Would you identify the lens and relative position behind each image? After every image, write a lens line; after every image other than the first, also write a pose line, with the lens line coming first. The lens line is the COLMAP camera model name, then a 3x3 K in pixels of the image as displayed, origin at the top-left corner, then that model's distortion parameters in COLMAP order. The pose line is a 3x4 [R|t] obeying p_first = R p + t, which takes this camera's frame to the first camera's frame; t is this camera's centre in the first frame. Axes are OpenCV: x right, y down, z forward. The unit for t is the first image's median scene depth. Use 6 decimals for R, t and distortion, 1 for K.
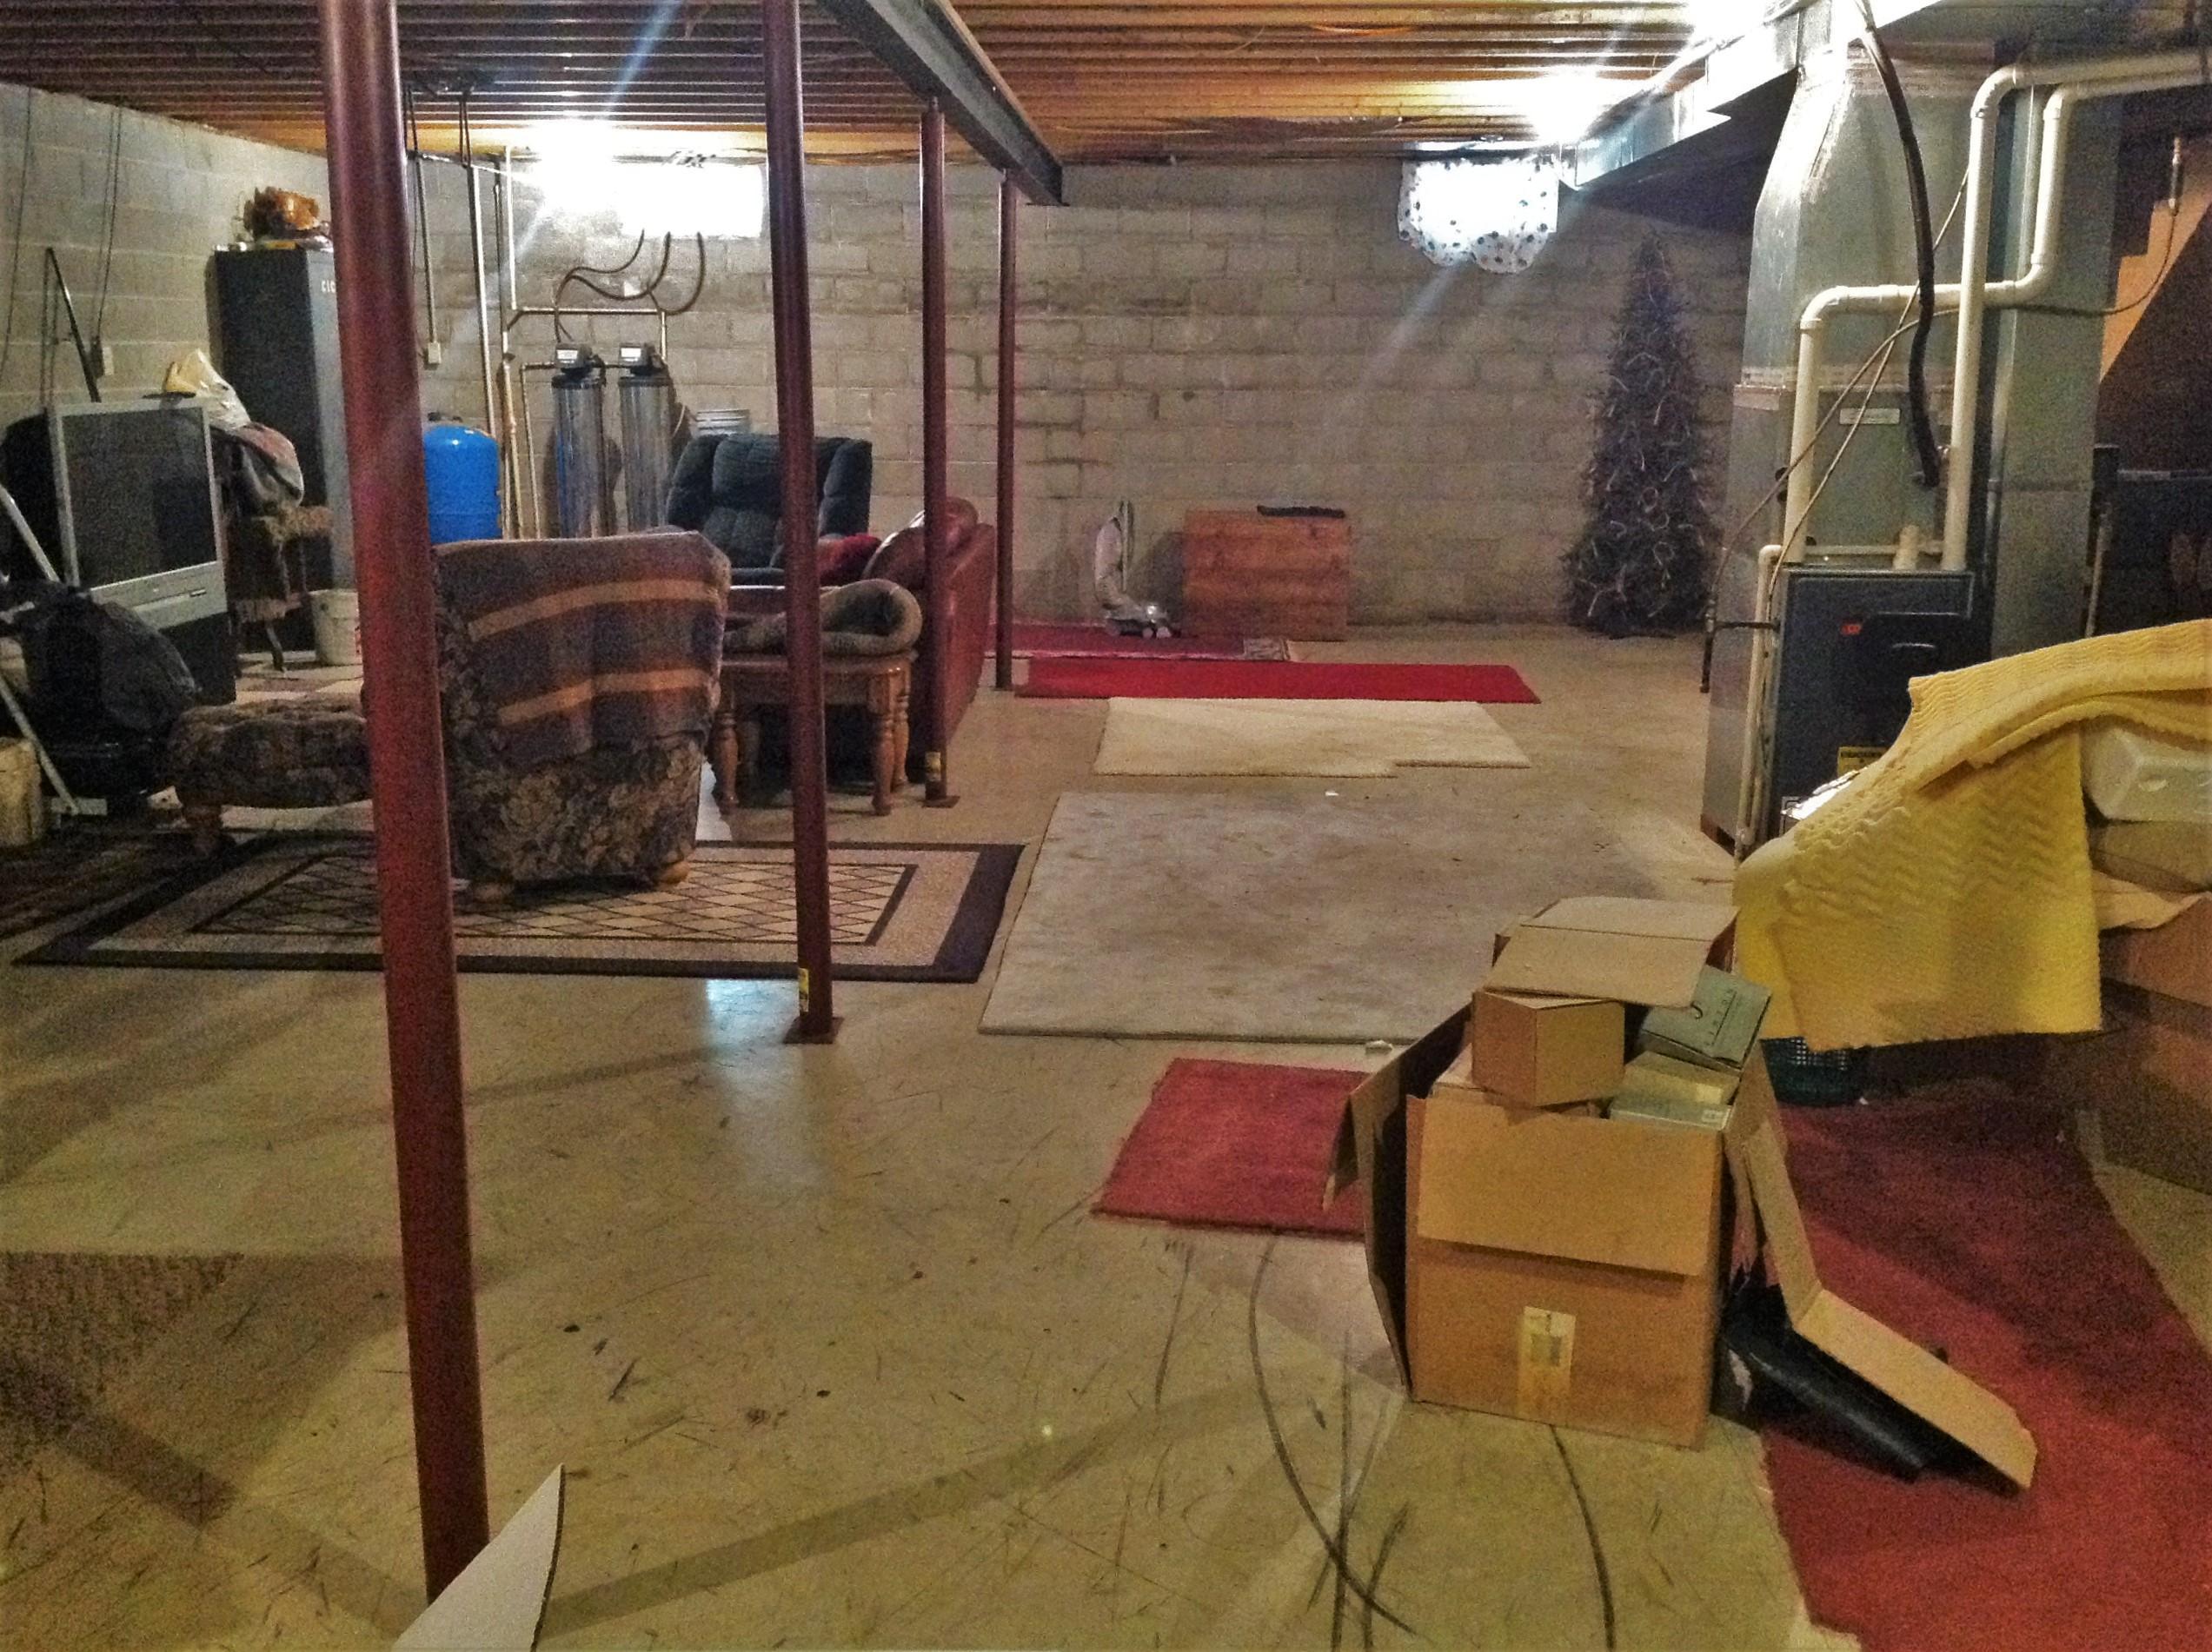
lens RADIAL K [[2142.7, 0, 1106.0], [0, 2142.7, 826.0], [0, 0, 1]] dist [0.174376, -0.379739]
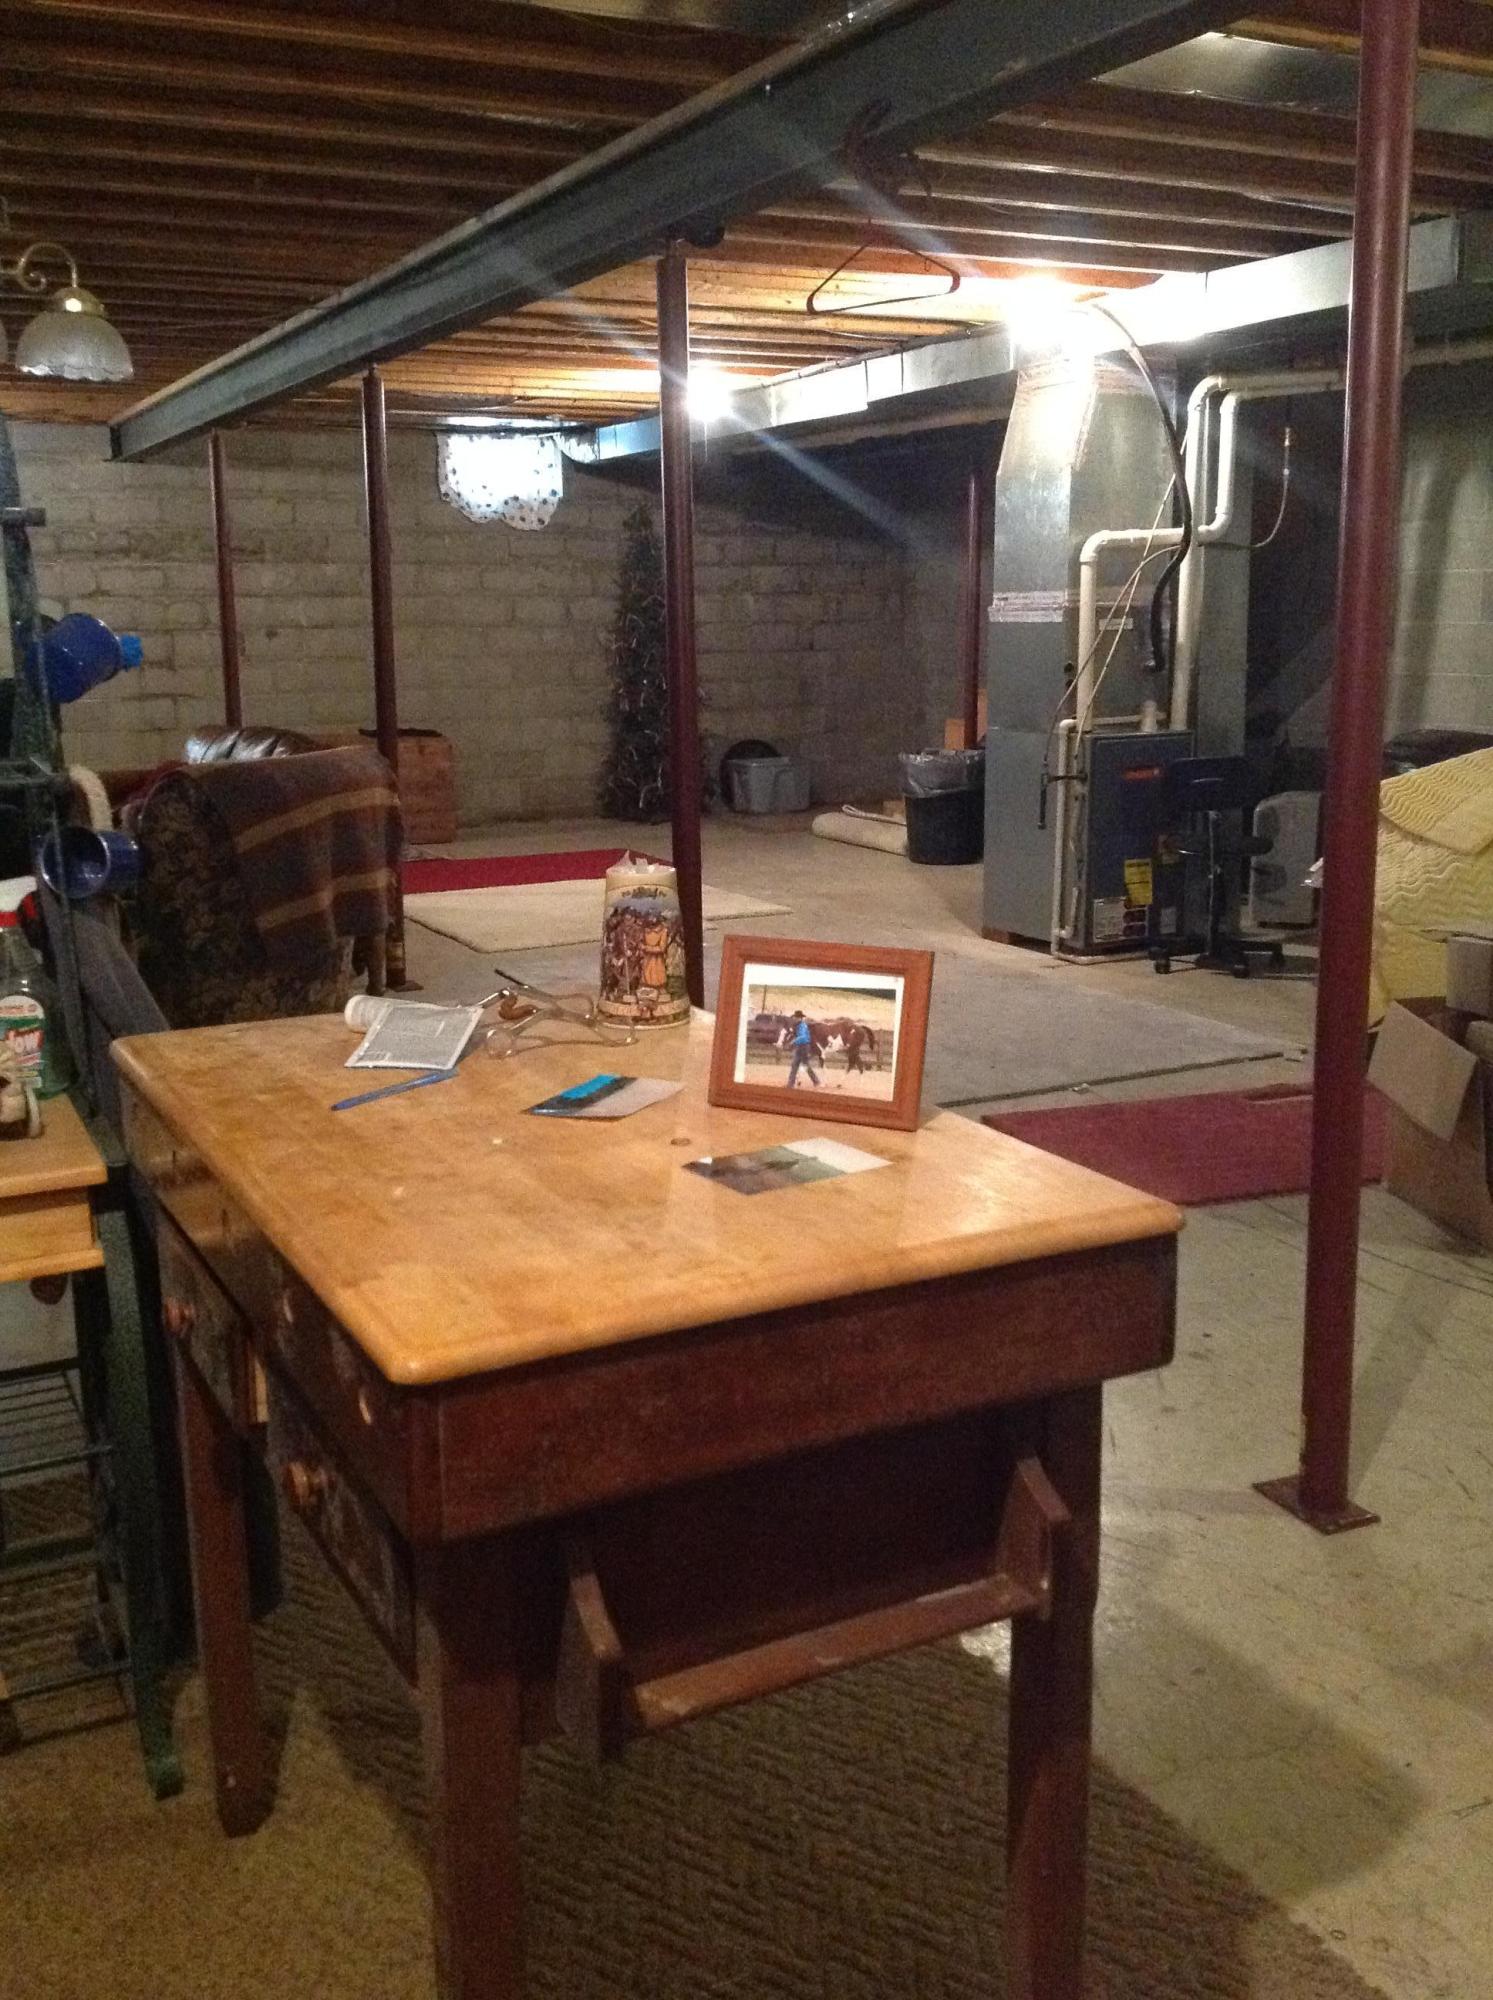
lens RADIAL K [[1874.8, 0, 749.3], [0, 1874.8, 990.4], [0, 0, 1]] dist [0.192715, -0.448958]
pose [[0.866151, -0.114997, 0.486373, -0.253262], [0.123743, 0.992212, 0.014231, -0.000403], [-0.484221, 0.047858, 0.873636, 0.031784]]
